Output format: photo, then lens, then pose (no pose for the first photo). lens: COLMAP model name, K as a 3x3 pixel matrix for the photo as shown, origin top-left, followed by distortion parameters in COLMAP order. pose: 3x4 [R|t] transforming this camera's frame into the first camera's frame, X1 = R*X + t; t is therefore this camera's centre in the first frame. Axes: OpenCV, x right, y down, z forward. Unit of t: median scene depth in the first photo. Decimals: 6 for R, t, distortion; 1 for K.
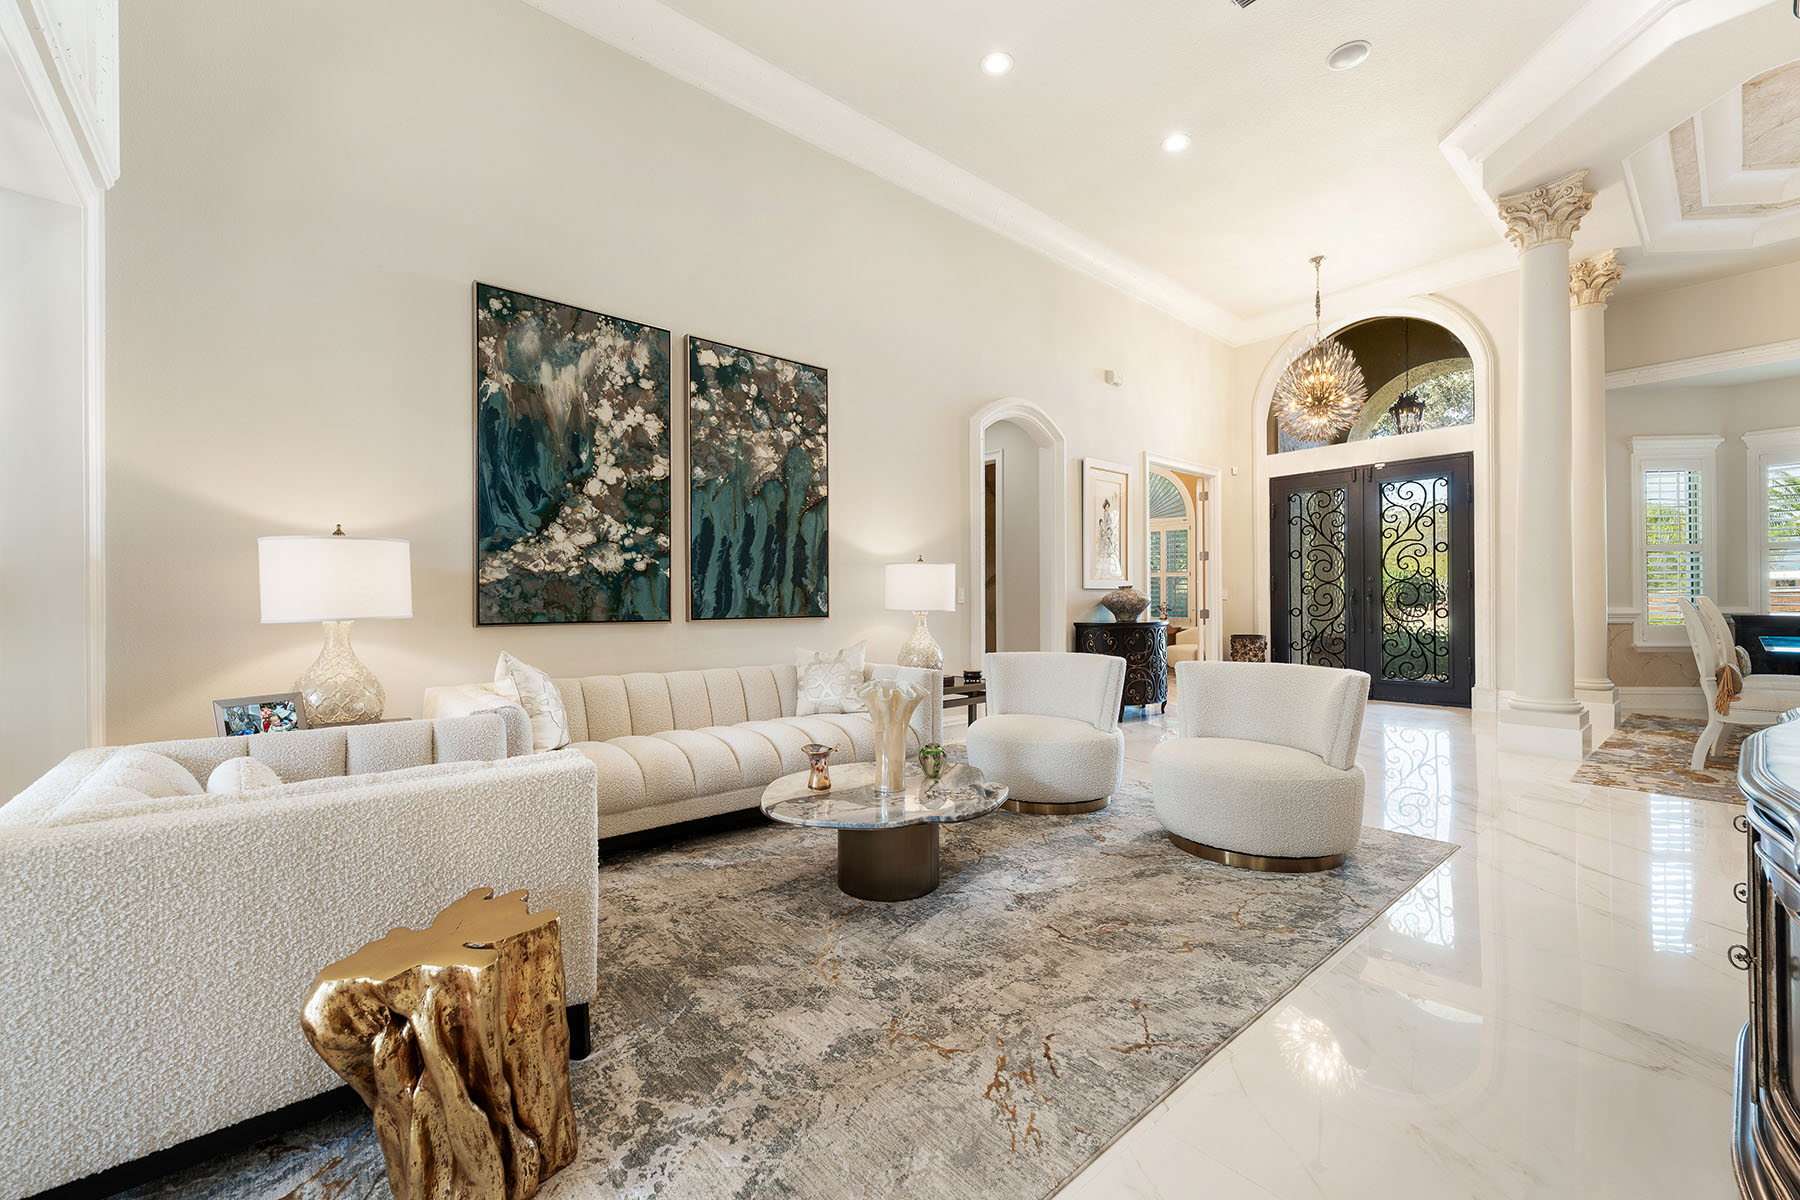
lens RADIAL K [[729.7, 0, 900.7], [0, 729.7, 603.0], [0, 0, 1]] dist [-0.000378, -0.000378]
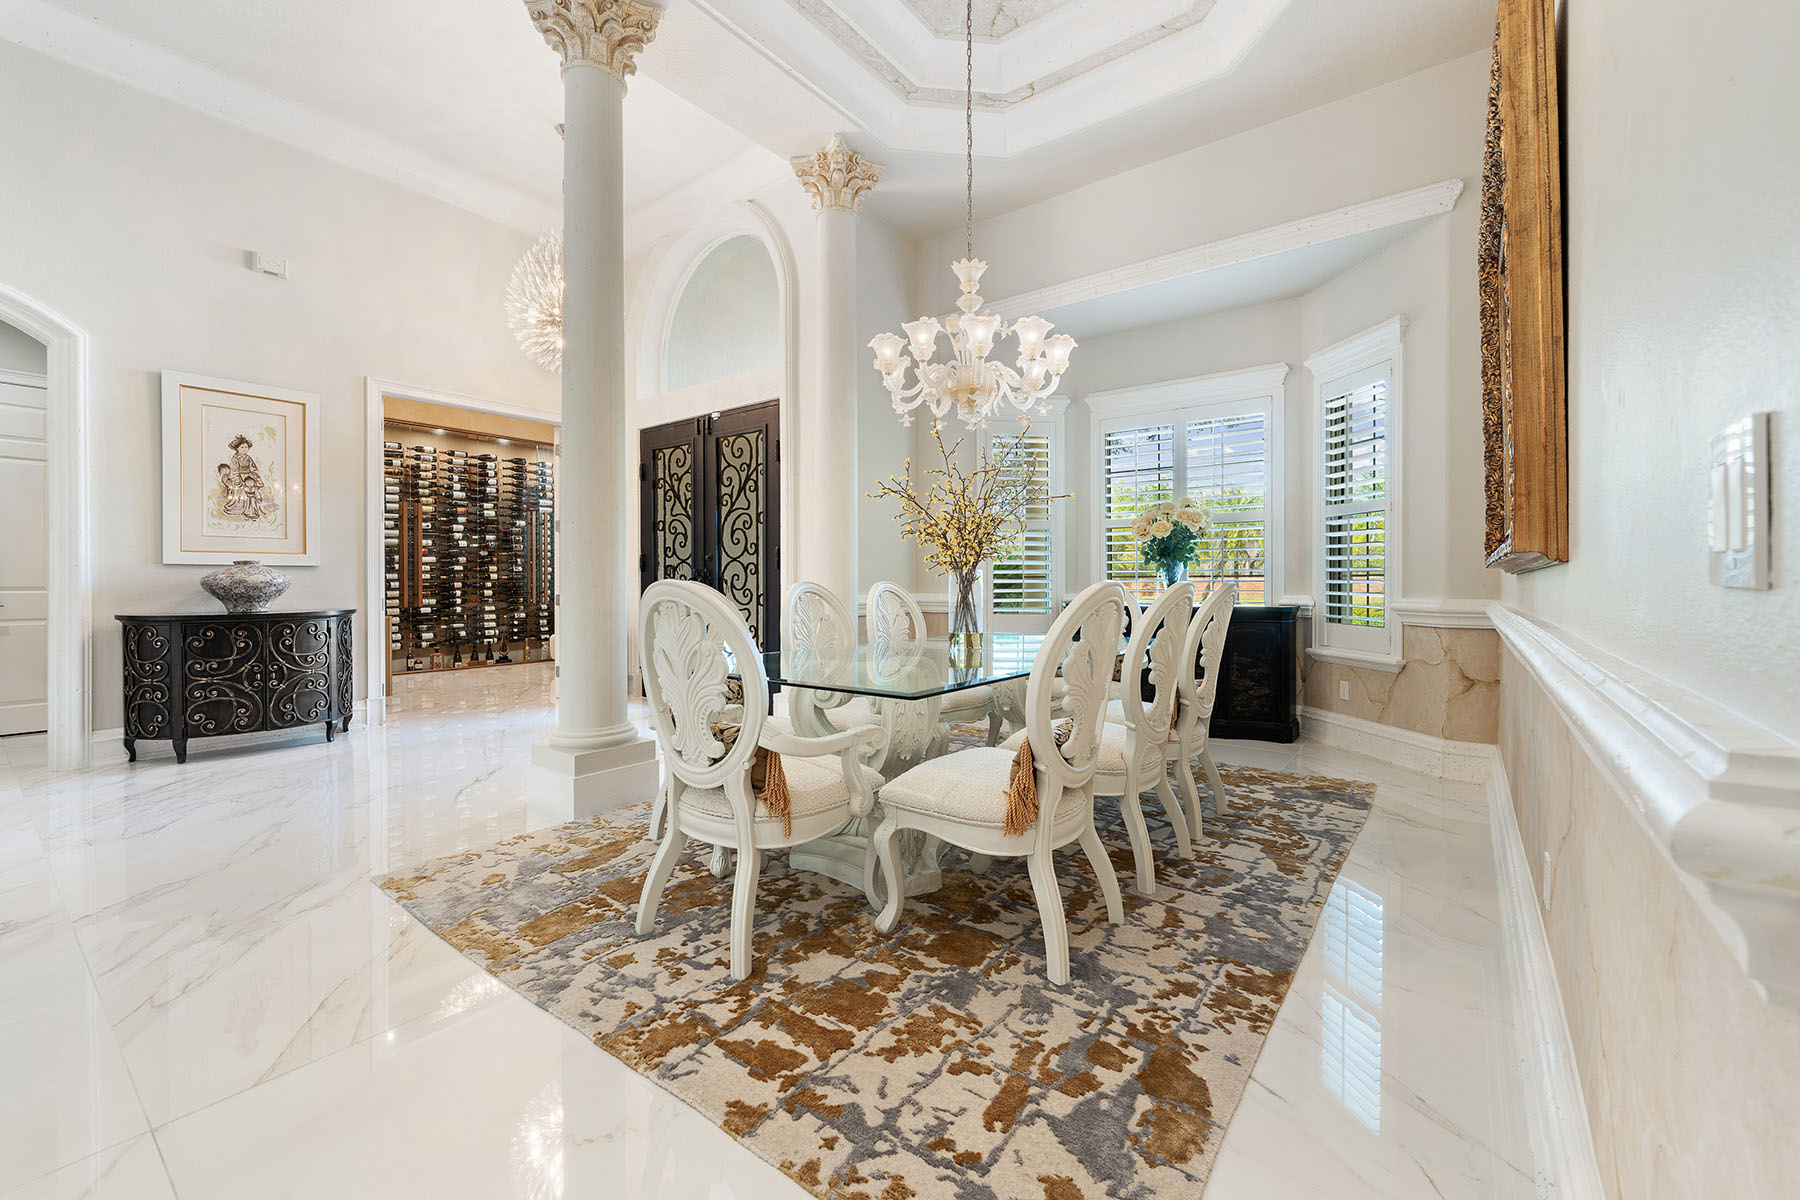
lens RADIAL K [[729.7, 0, 906.5], [0, 729.7, 587.4], [0, 0, 1]] dist [-0.000378, -0.000378]
pose [[0.978774, 0.005623, 0.204866, 1.332599], [-0.007637, 0.999930, 0.009044, -0.016334], [-0.204801, -0.010416, 0.978748, 0.334613]]
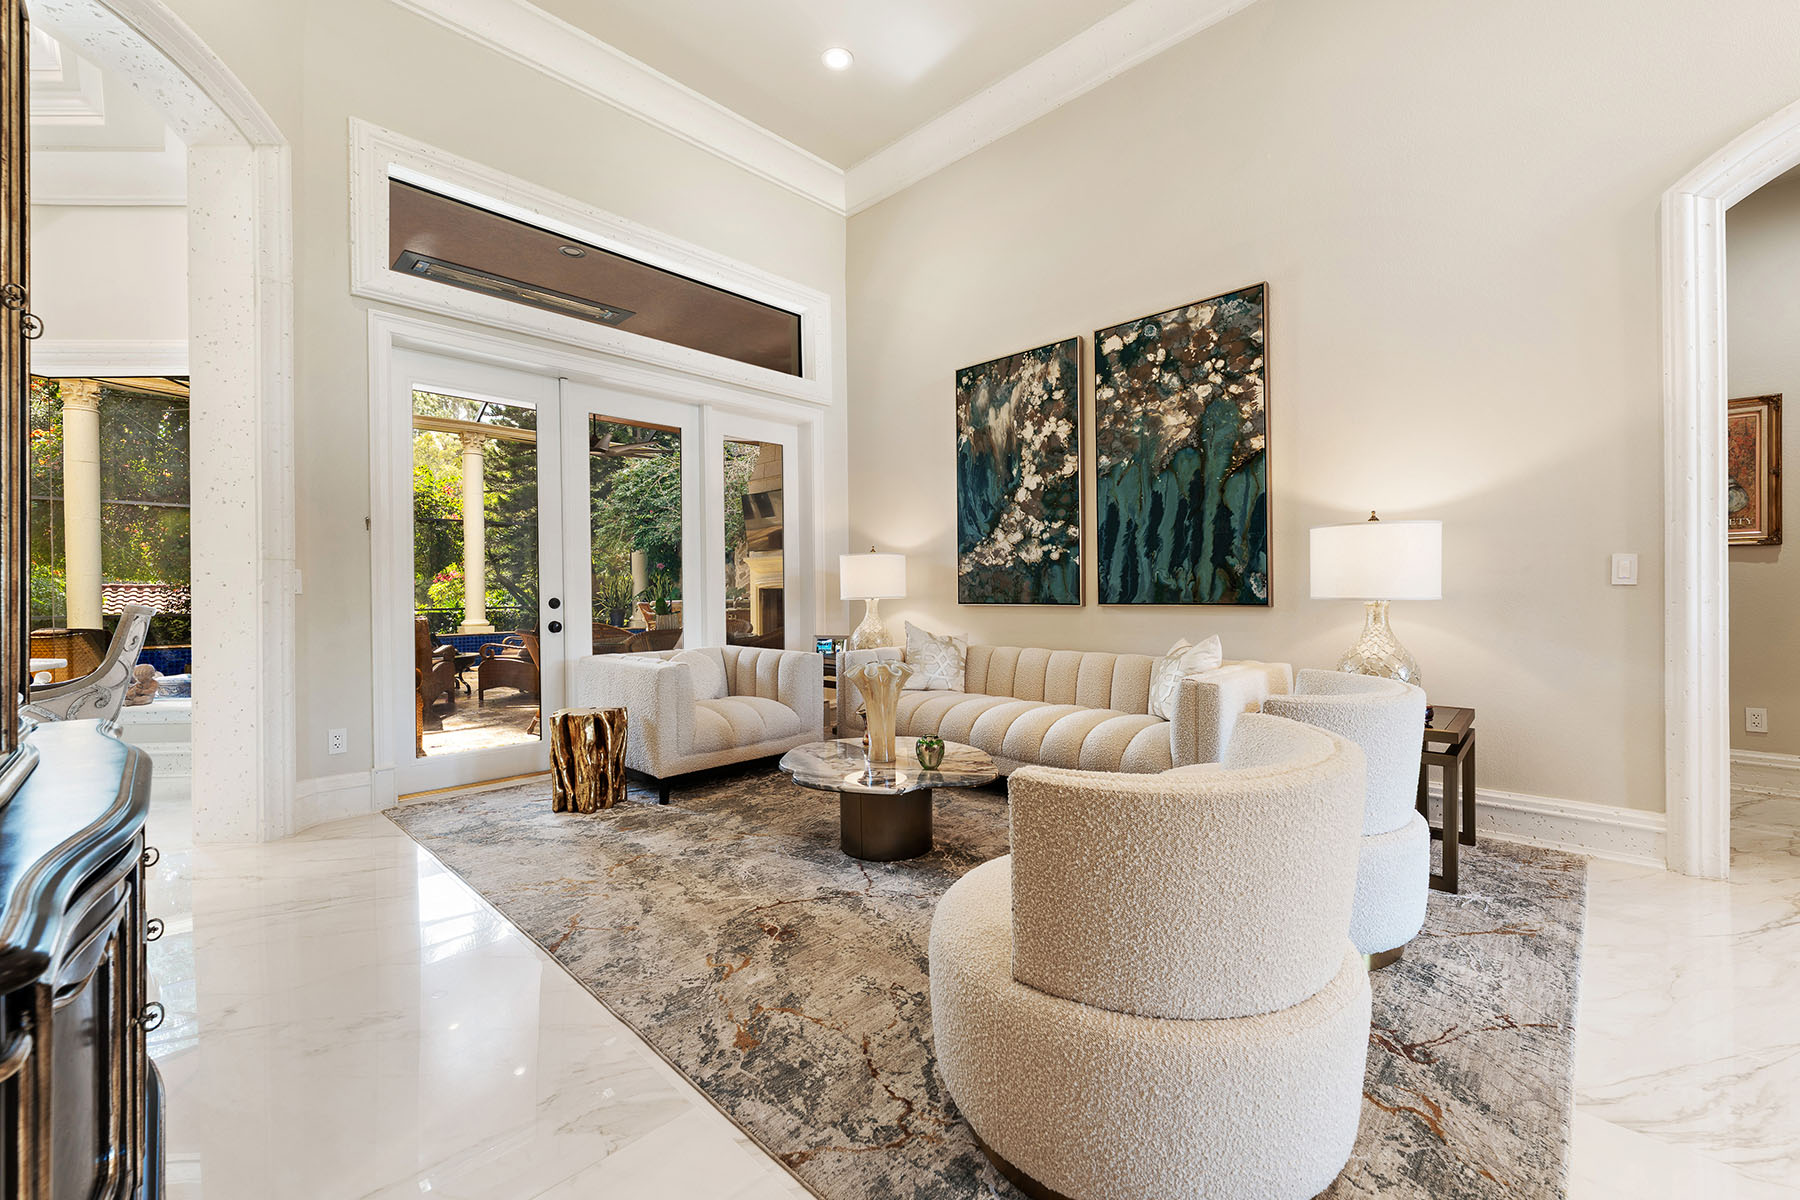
lens RADIAL K [[729.7, 0, 908.4], [0, 729.7, 595.1], [0, 0, 1]] dist [-0.000378, -0.000378]
pose [[0.092872, 0.010103, -0.995627, 0.764099], [0.010030, 0.999888, 0.011082, -0.004089], [0.995628, -0.011016, 0.092761, 0.664213]]
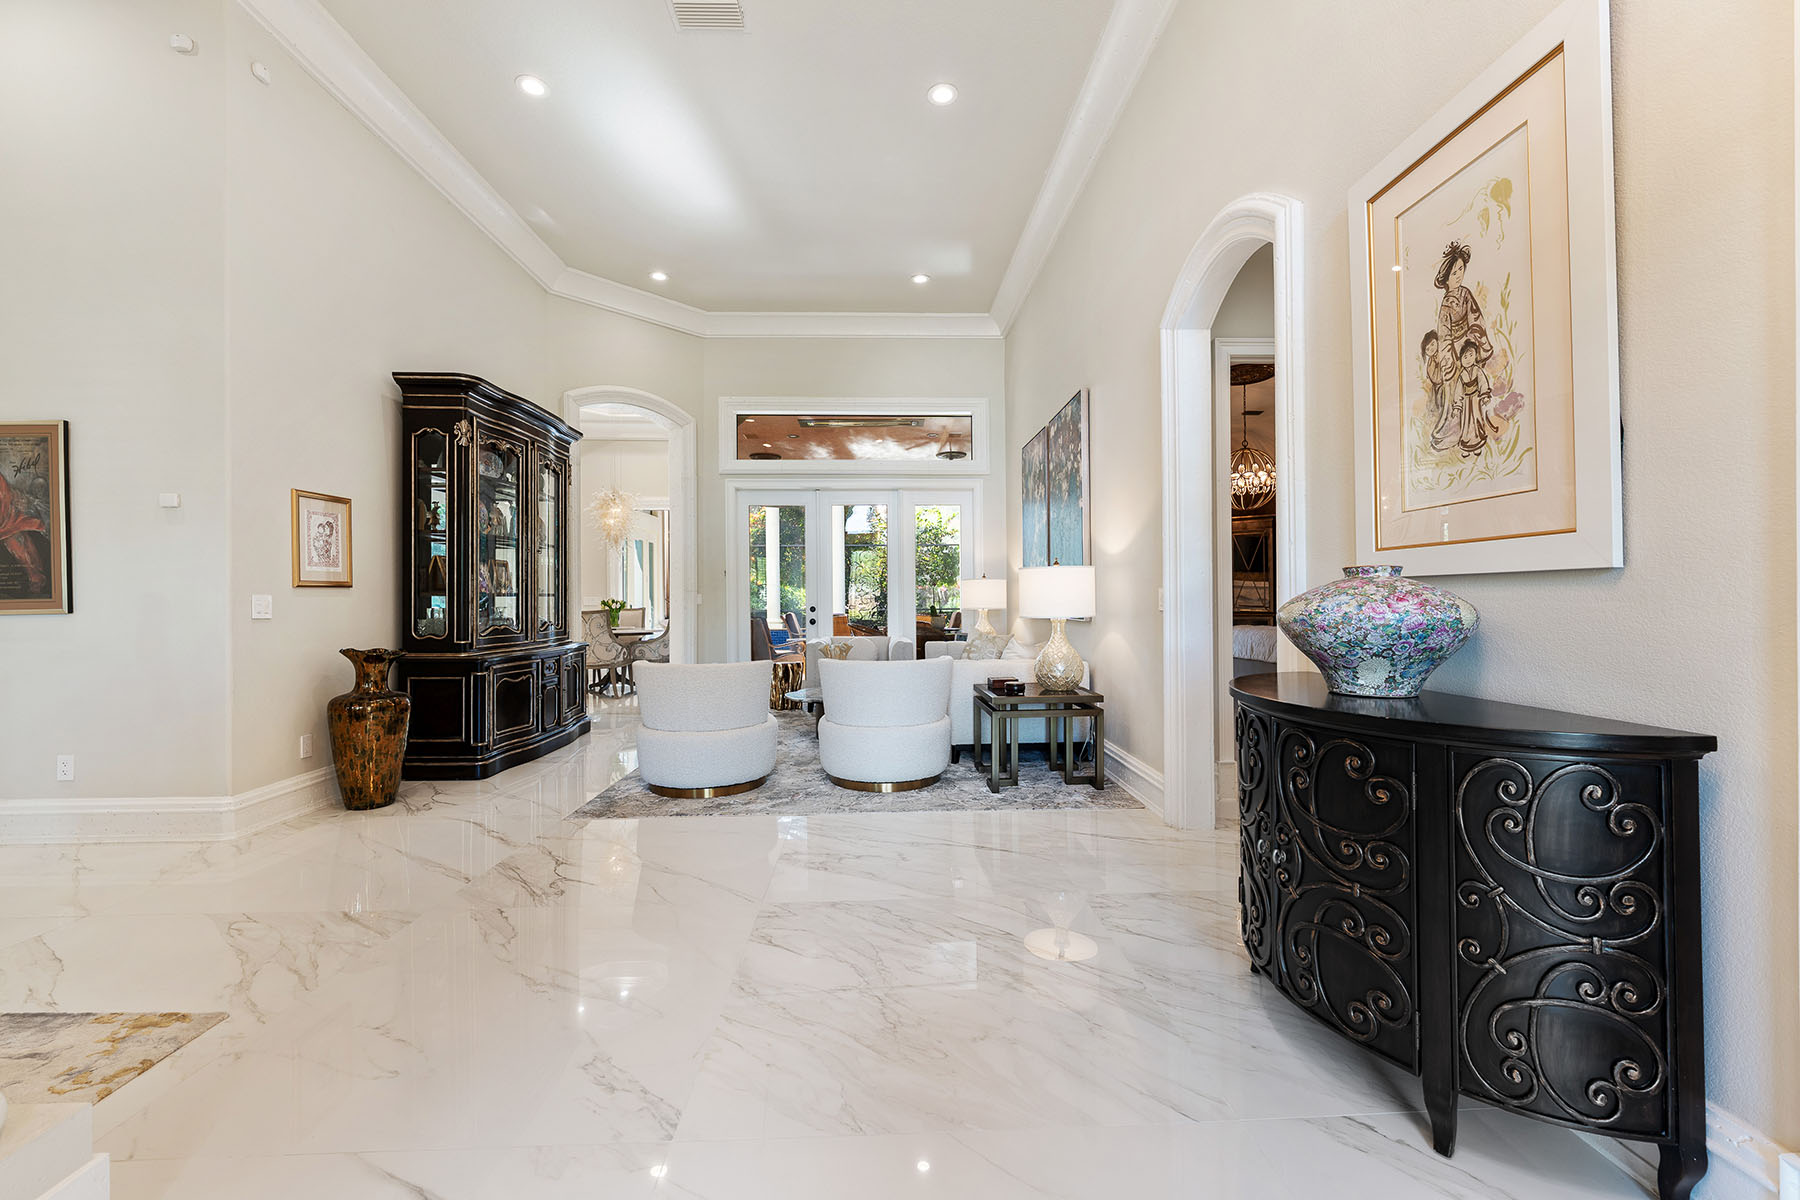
lens RADIAL K [[729.7, 0, 910.1], [0, 729.7, 594.8], [0, 0, 1]] dist [-0.000378, -0.000378]
pose [[-0.618475, 0.008890, -0.785754, 1.092435], [0.012937, 0.999916, 0.001130, -0.025291], [0.785698, -0.009466, -0.618538, 1.768490]]
